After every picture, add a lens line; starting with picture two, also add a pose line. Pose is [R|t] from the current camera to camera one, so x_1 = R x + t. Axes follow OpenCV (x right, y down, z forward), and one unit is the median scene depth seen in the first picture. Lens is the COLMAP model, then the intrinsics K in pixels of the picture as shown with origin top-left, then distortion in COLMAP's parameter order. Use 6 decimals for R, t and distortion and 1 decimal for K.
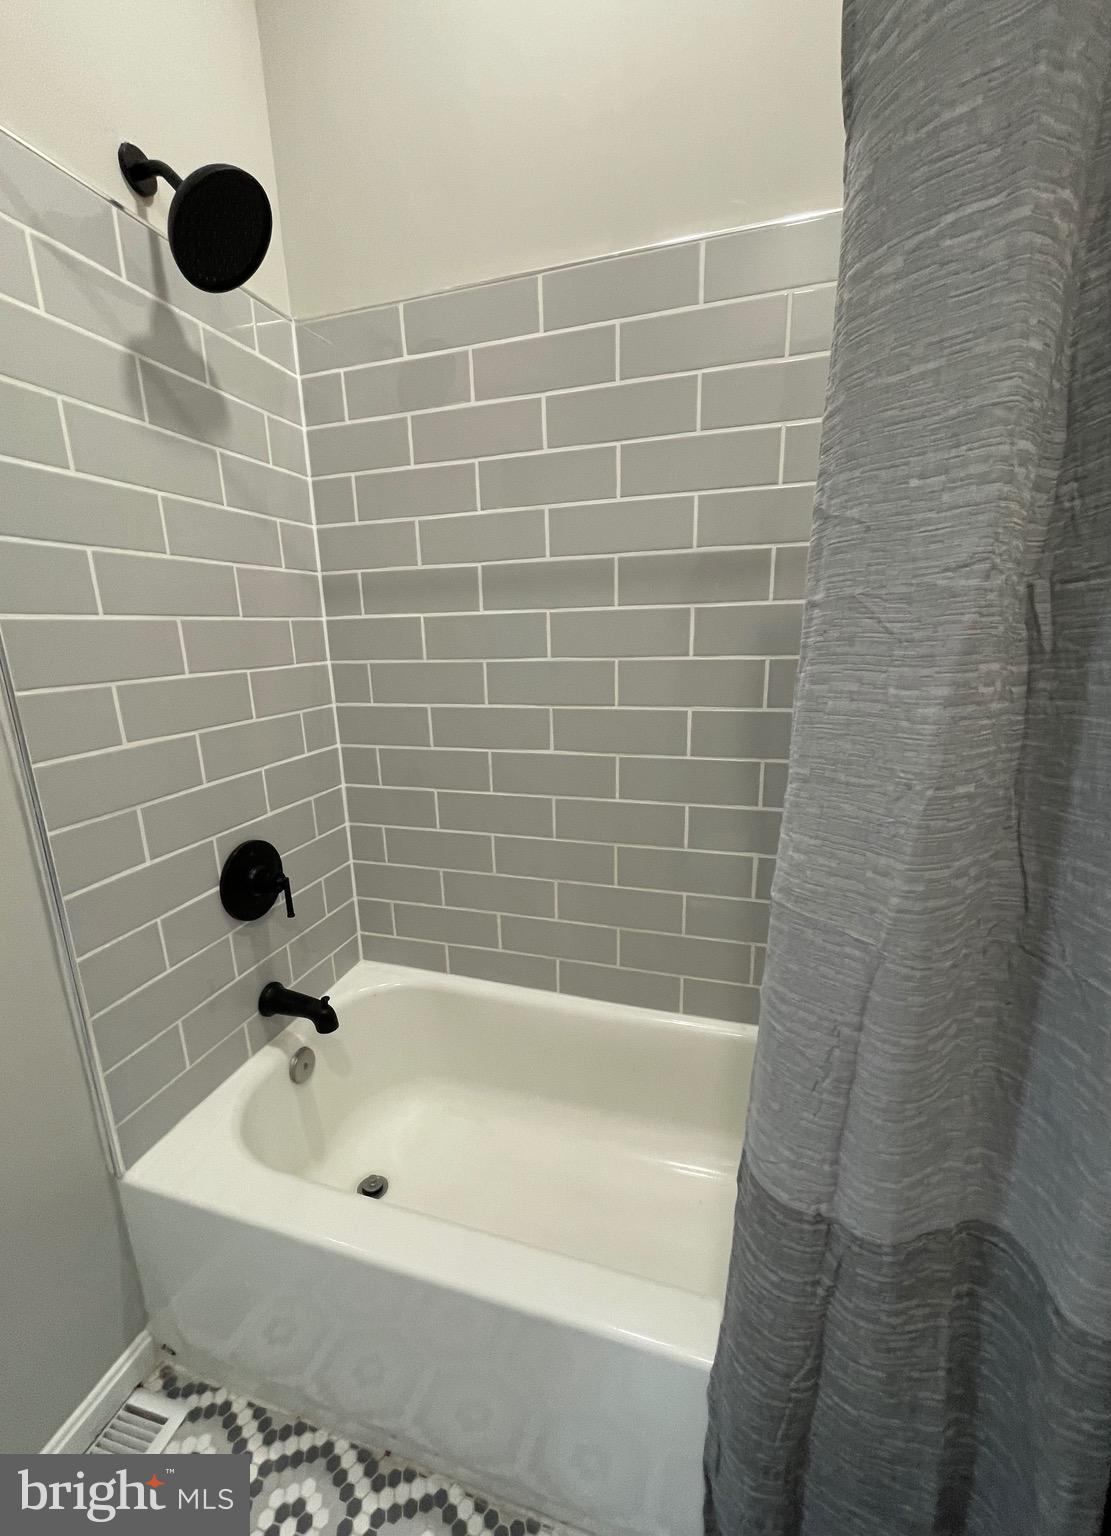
lens RADIAL K [[624.1, 0, 552.3], [0, 624.1, 765.7], [0, 0, 1]] dist [0.000593, 0.000215]
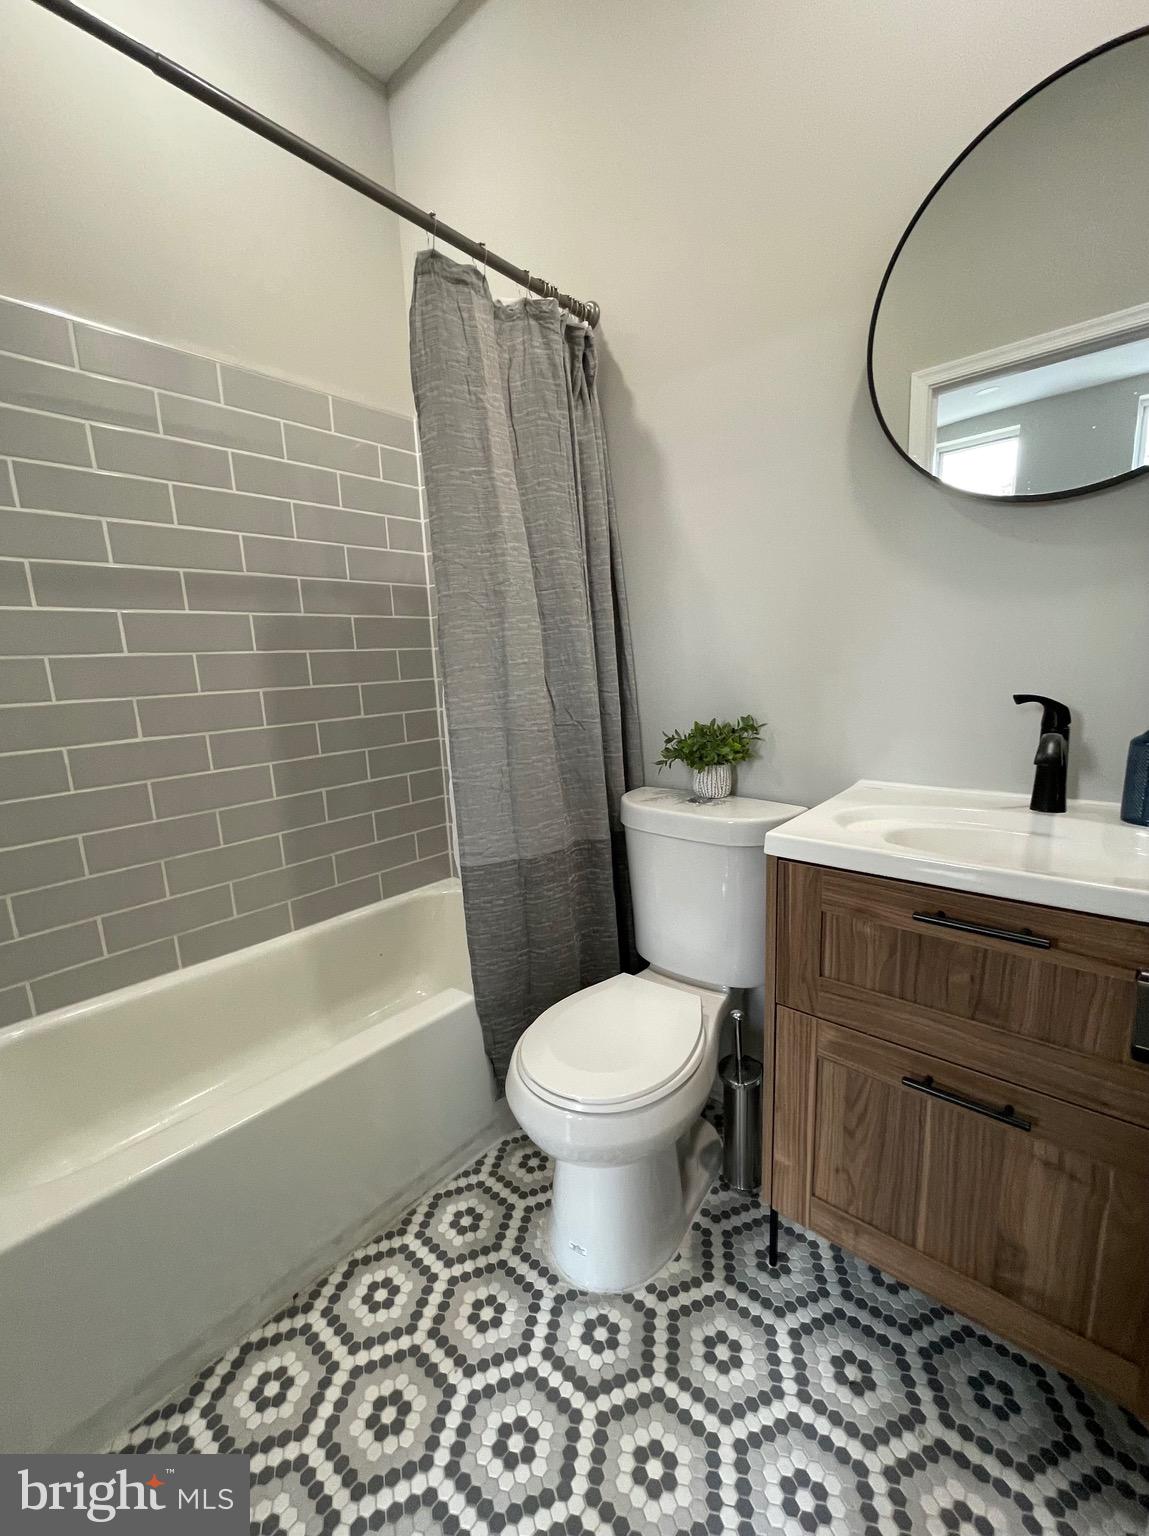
lens RADIAL K [[624.6, 0, 573.3], [0, 624.6, 767.1], [0, 0, 1]] dist [0.000092, -0.000034]
pose [[0.367437, -0.148605, 0.918099, -1.083405], [0.253612, 0.965752, 0.054819, 0.232168], [-0.894802, 0.212698, 0.392541, -0.145409]]
